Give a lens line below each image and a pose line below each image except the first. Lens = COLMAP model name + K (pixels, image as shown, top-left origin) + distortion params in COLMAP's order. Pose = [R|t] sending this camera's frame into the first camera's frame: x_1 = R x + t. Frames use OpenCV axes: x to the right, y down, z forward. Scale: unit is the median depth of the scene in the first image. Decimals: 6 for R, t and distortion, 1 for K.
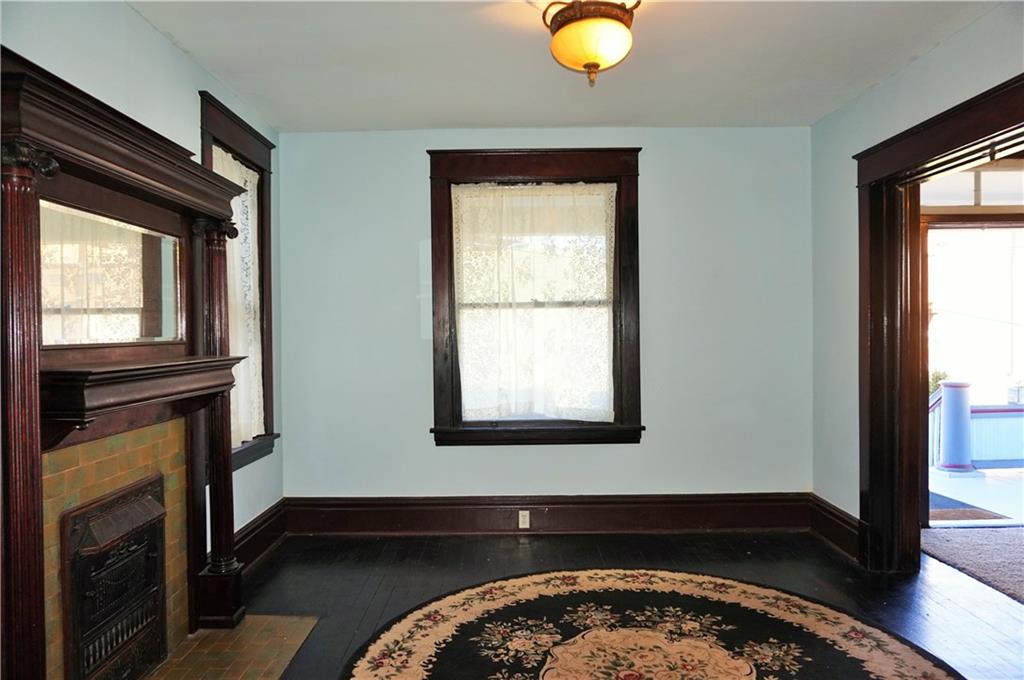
lens RADIAL K [[701.9, 0, 507.3], [0, 701.9, 342.3], [0, 0, 1]] dist [-0.023558, 0.027414]
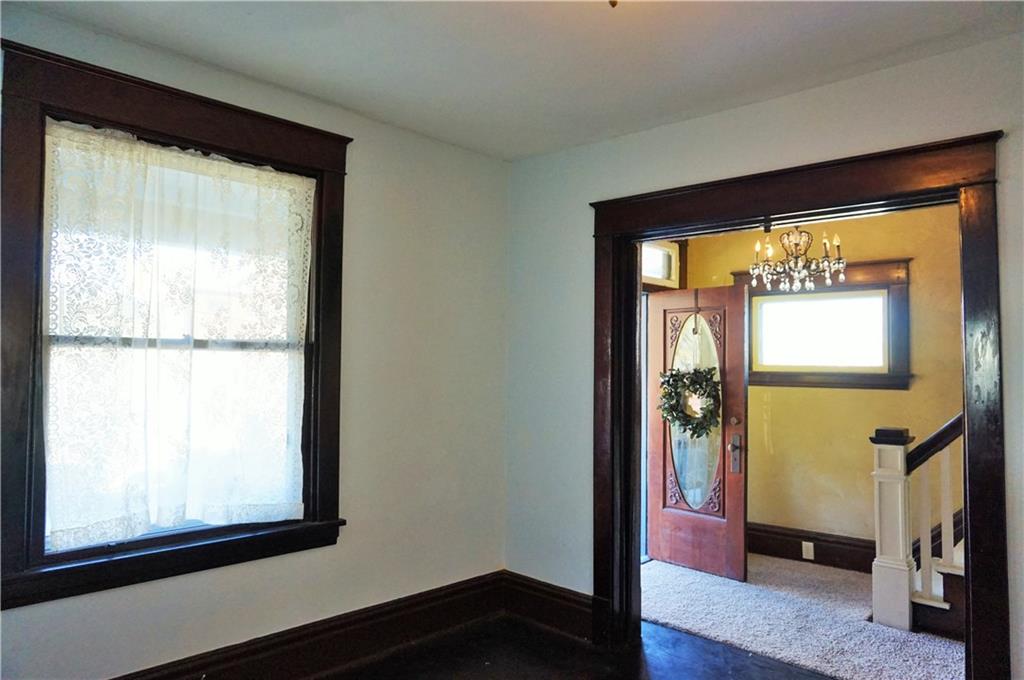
lens RADIAL K [[701.9, 0, 514.5], [0, 701.9, 345.6], [0, 0, 1]] dist [-0.023558, 0.027414]
pose [[0.692219, 0.044111, 0.720338, -0.212743], [-0.005510, 0.998424, -0.055846, -0.019495], [-0.721666, 0.034689, 0.691371, 0.372682]]
